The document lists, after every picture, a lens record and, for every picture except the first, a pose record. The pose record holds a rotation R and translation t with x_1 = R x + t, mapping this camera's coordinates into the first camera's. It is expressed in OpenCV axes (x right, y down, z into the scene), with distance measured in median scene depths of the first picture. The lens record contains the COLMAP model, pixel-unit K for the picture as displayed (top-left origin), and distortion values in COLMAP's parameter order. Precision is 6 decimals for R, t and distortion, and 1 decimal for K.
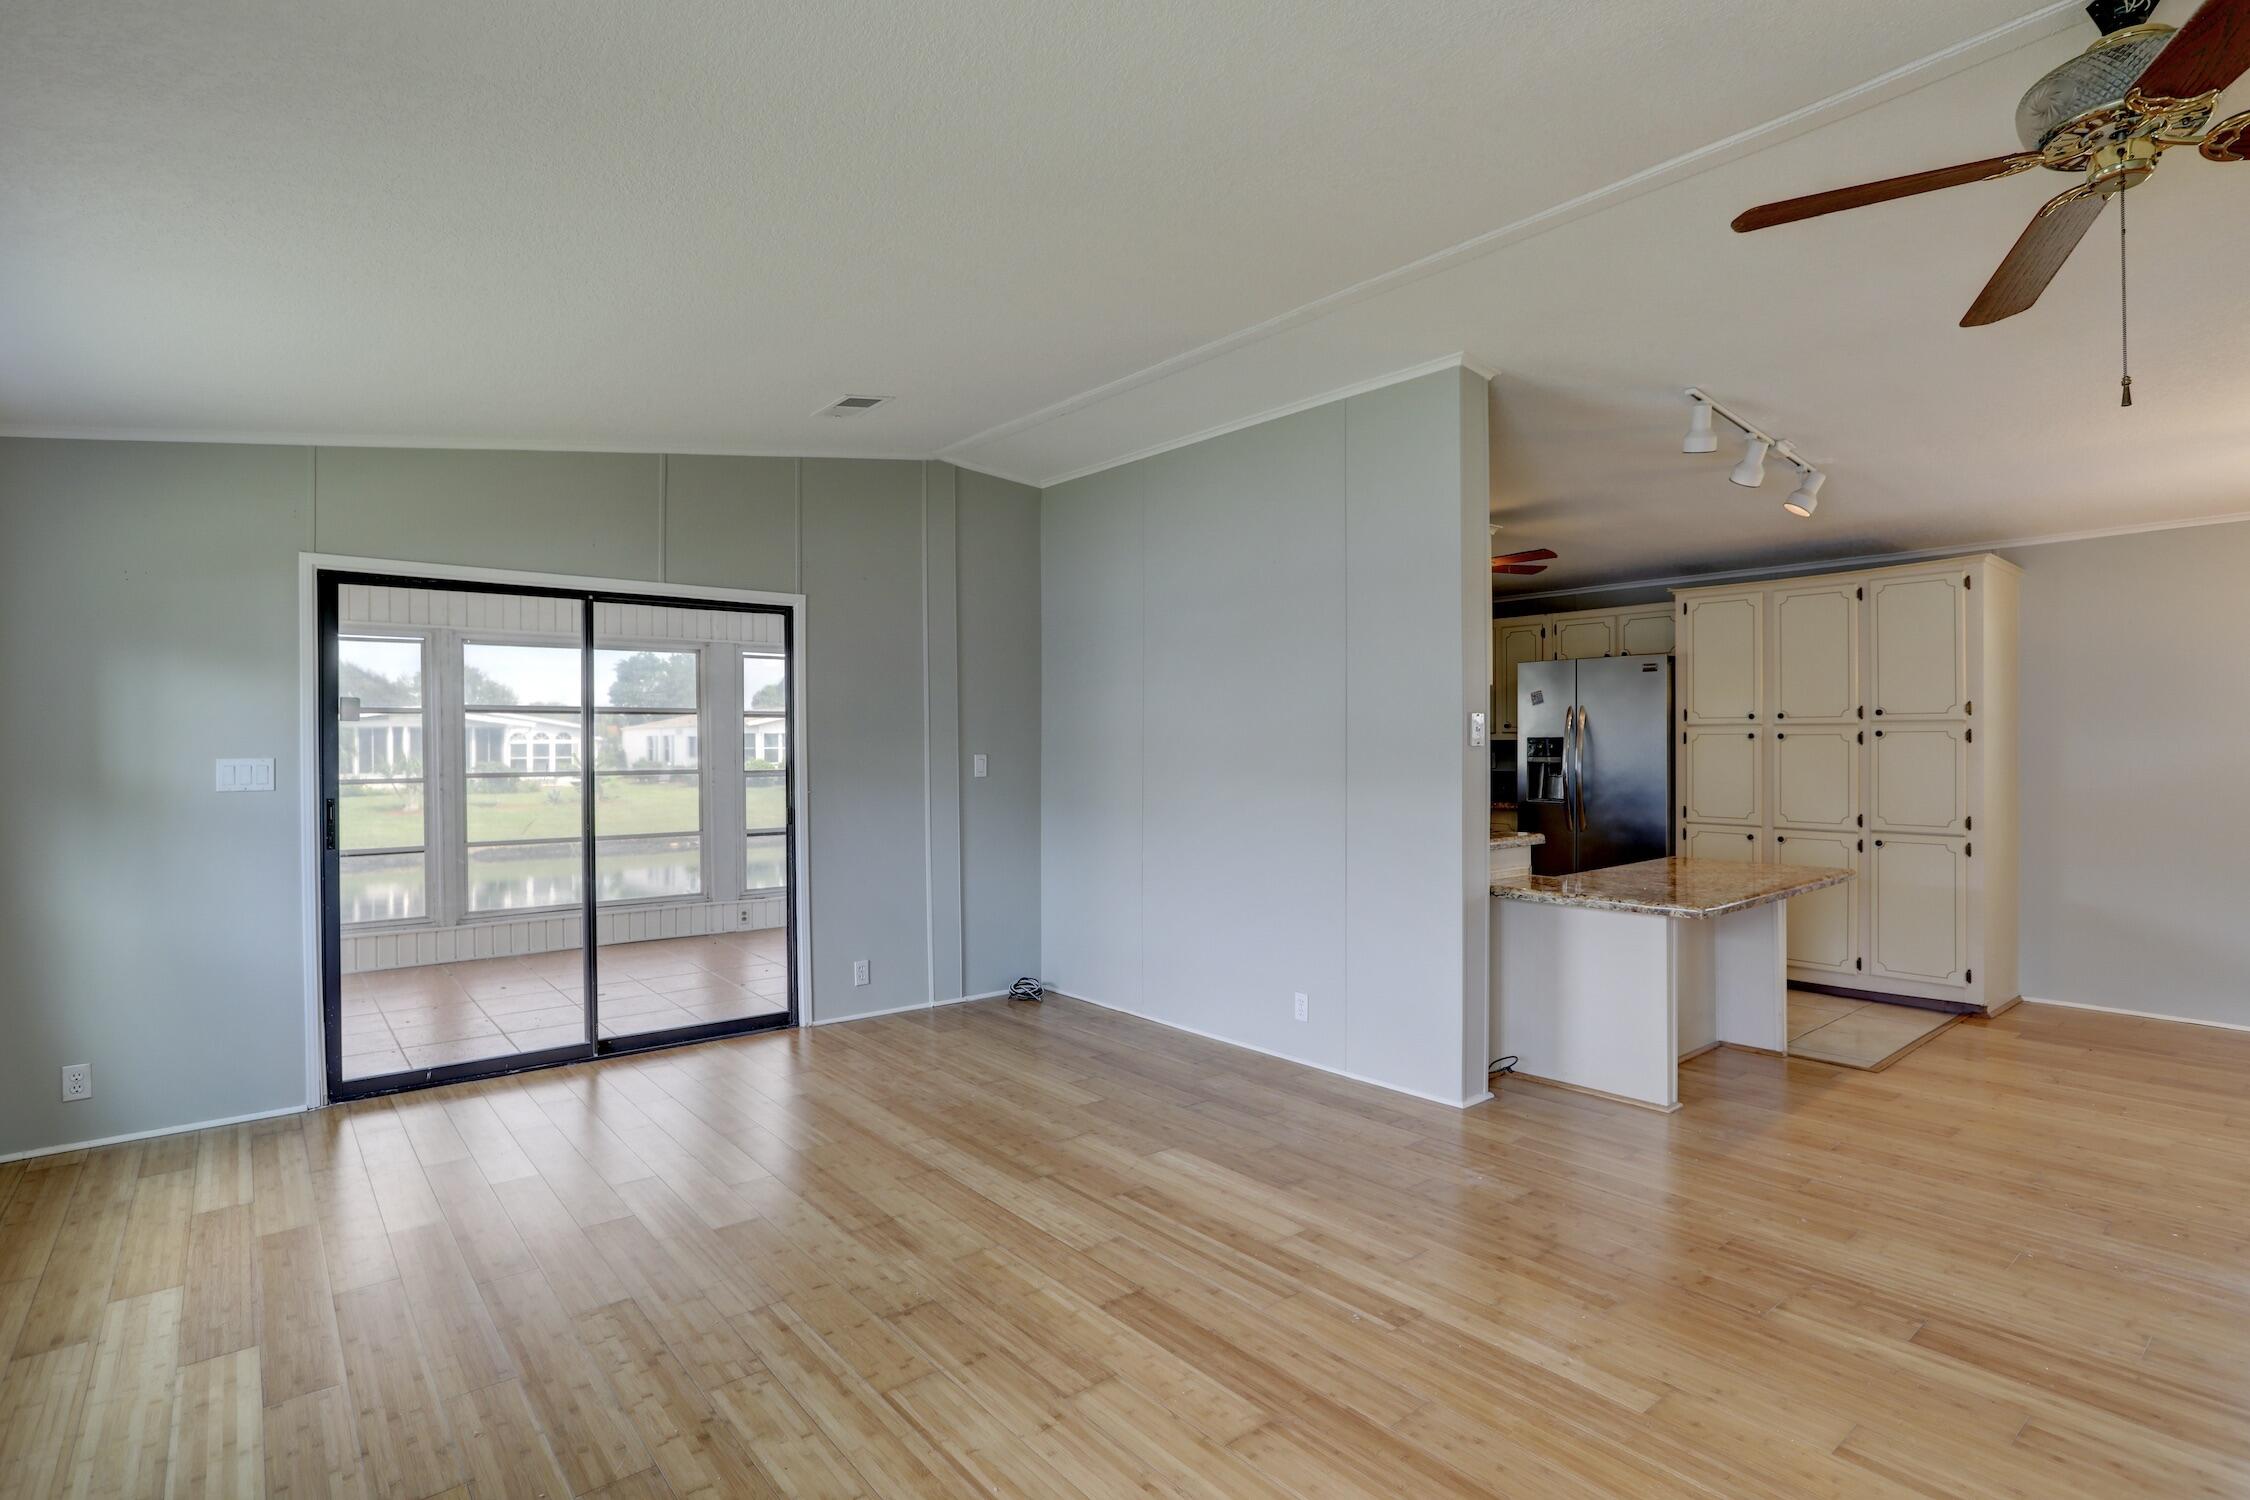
lens RADIAL K [[1109.5, 0, 1114.3], [0, 1109.5, 733.2], [0, 0, 1]] dist [-0.038914, 0.004741]
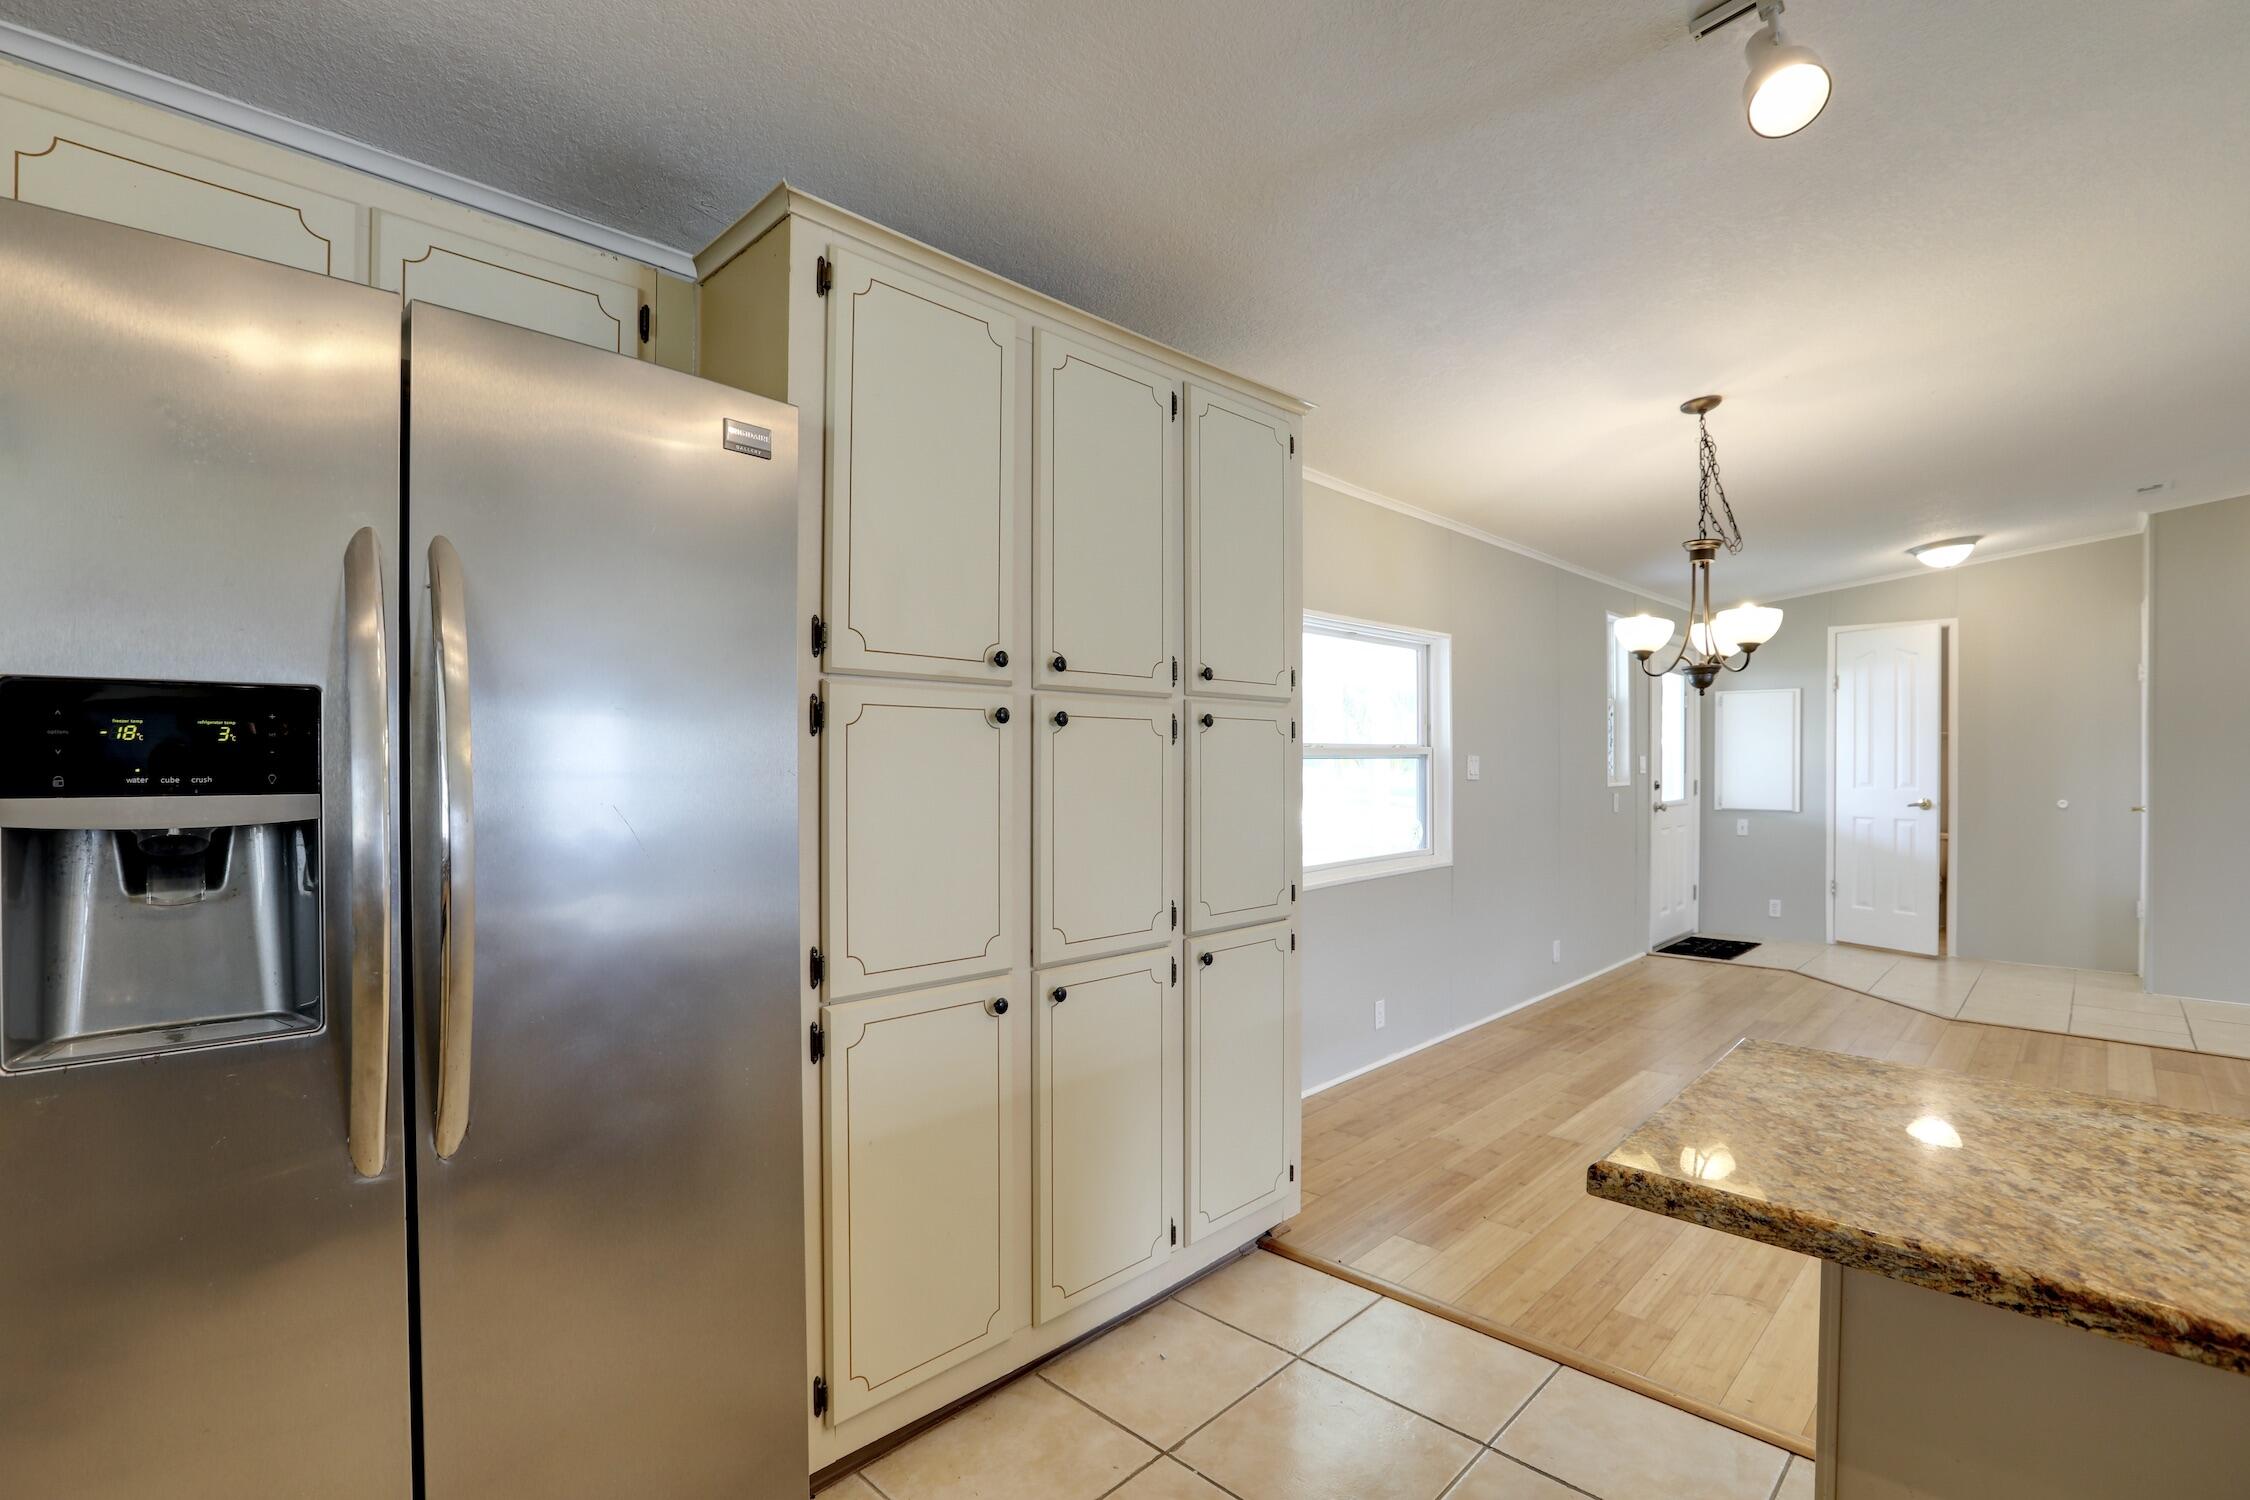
lens RADIAL K [[1024.3, 0, 1129.4], [0, 1024.3, 773.3], [0, 0, 1]] dist [-0.043807, 0.008958]
pose [[-0.114134, -0.008683, 0.993427, 0.325827], [-0.009570, 0.999925, 0.007640, 0.023322], [-0.993419, -0.008636, -0.114208, 1.280473]]
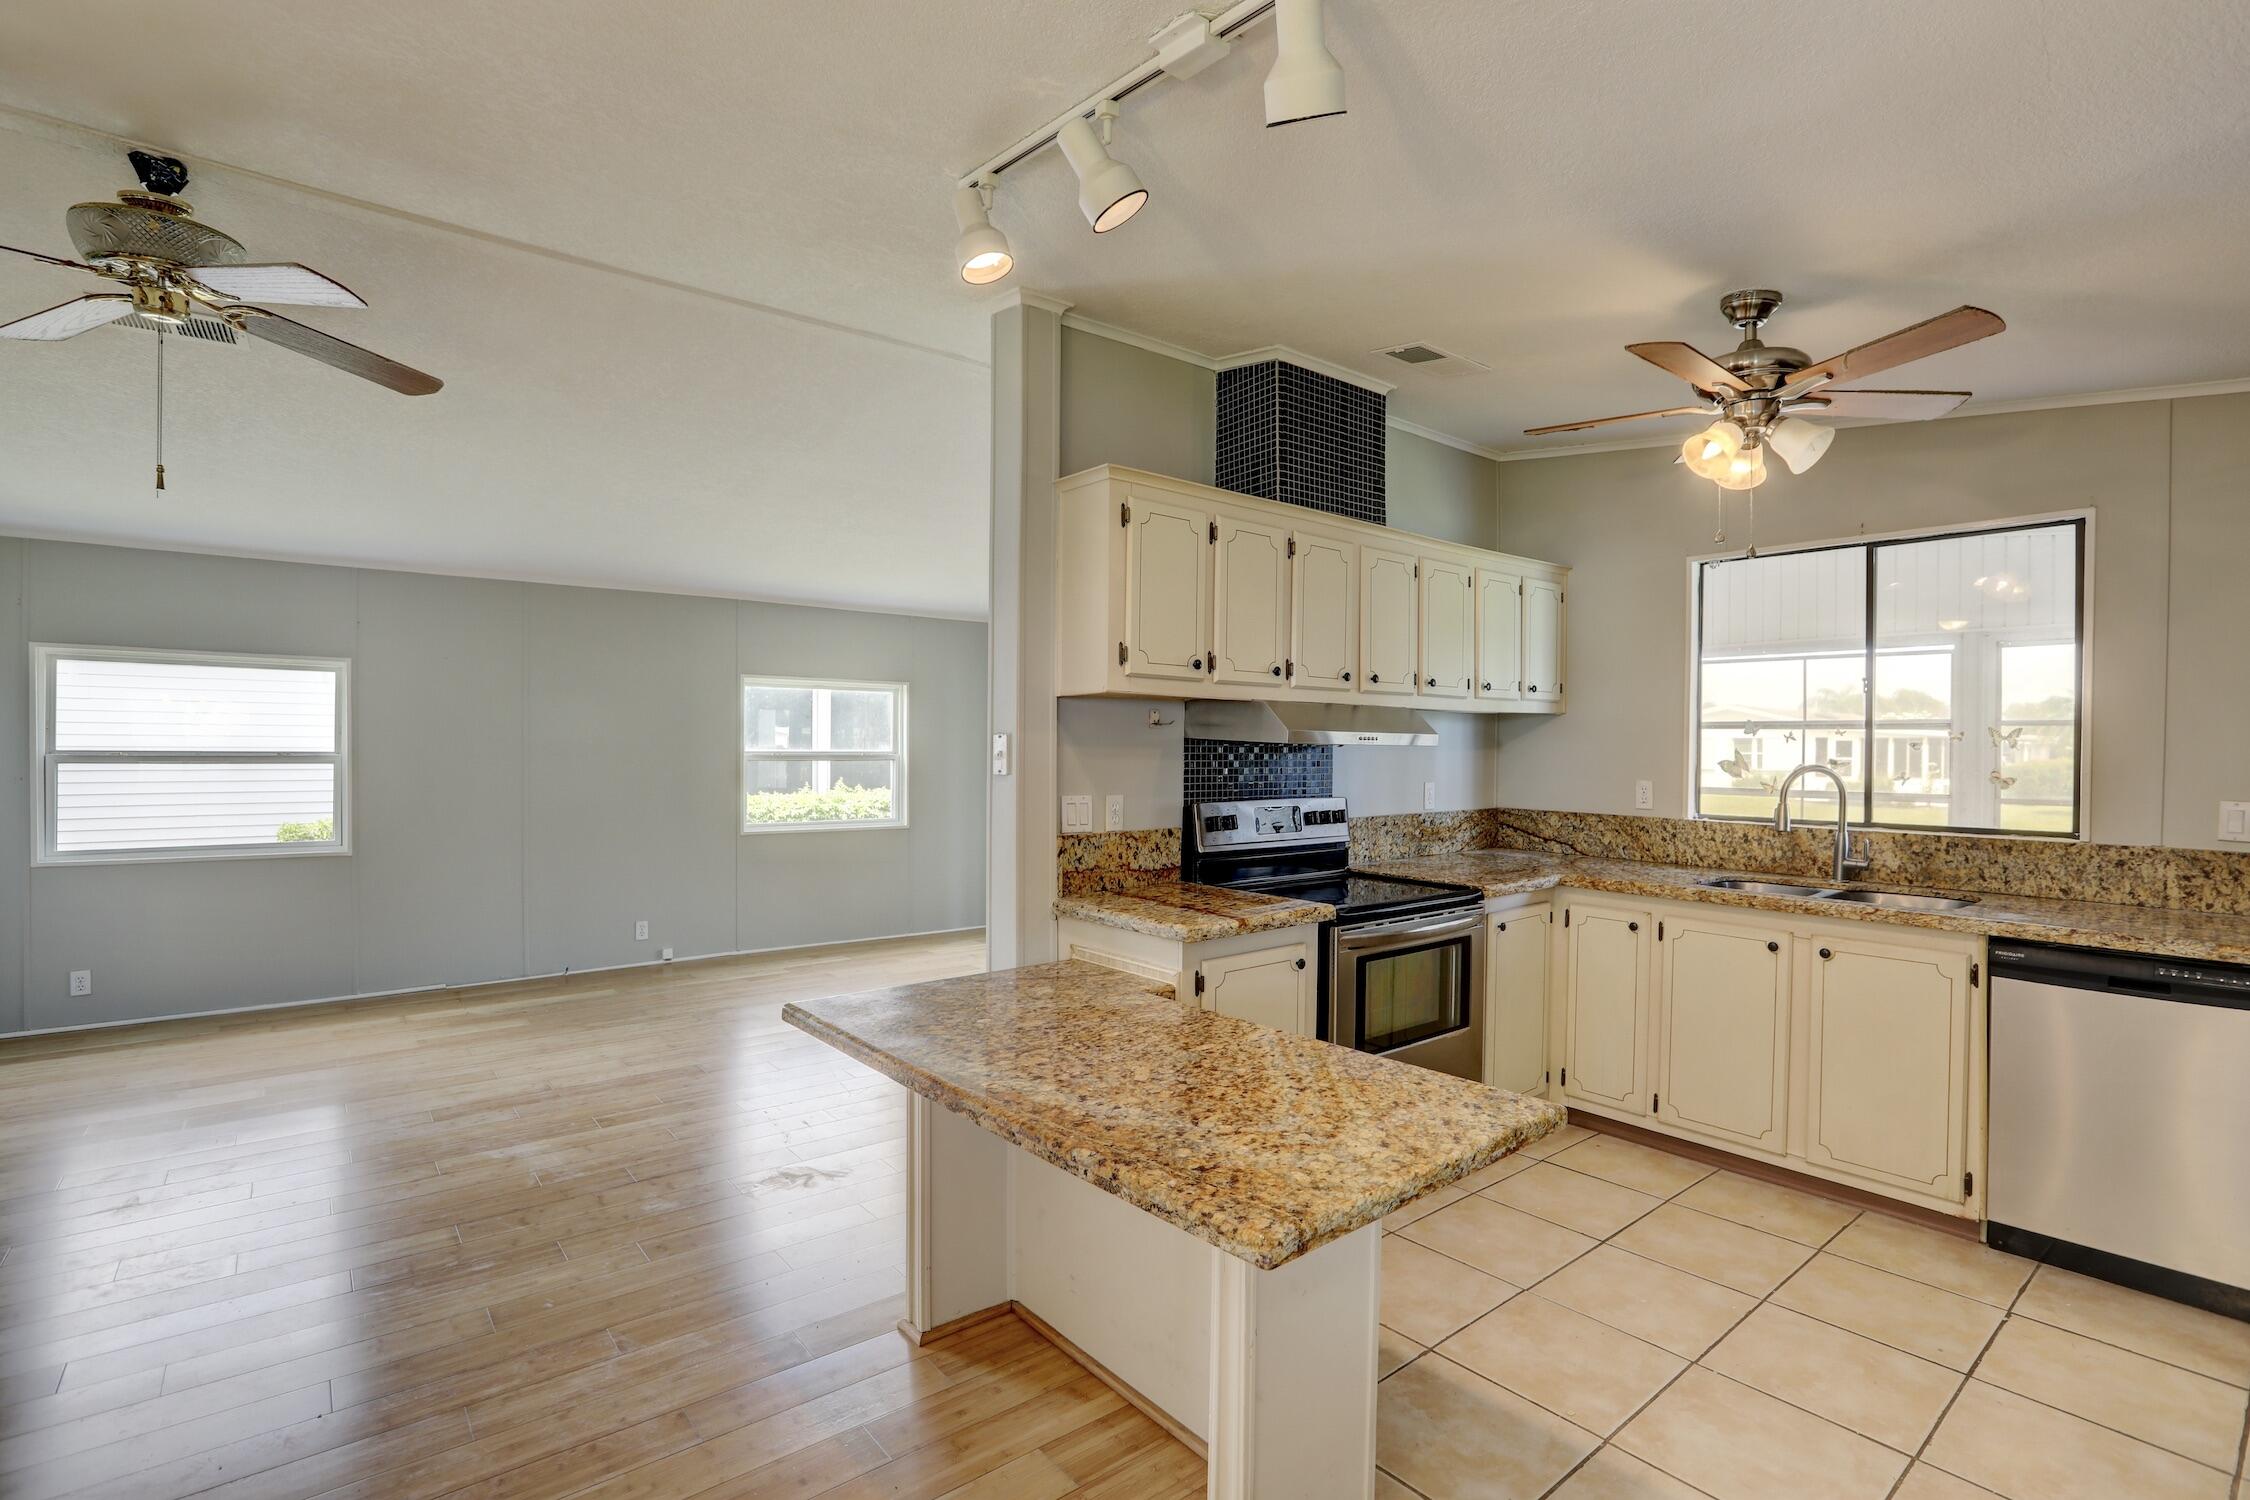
lens RADIAL K [[1048.7, 0, 1131.7], [0, 1048.7, 752.2], [0, 0, 1]] dist [-0.042041, 0.013642]
pose [[0.005055, 0.012805, -0.999905, 0.966185], [0.003406, 0.999912, 0.012822, -0.012981], [0.999981, -0.003470, 0.005011, 0.962954]]
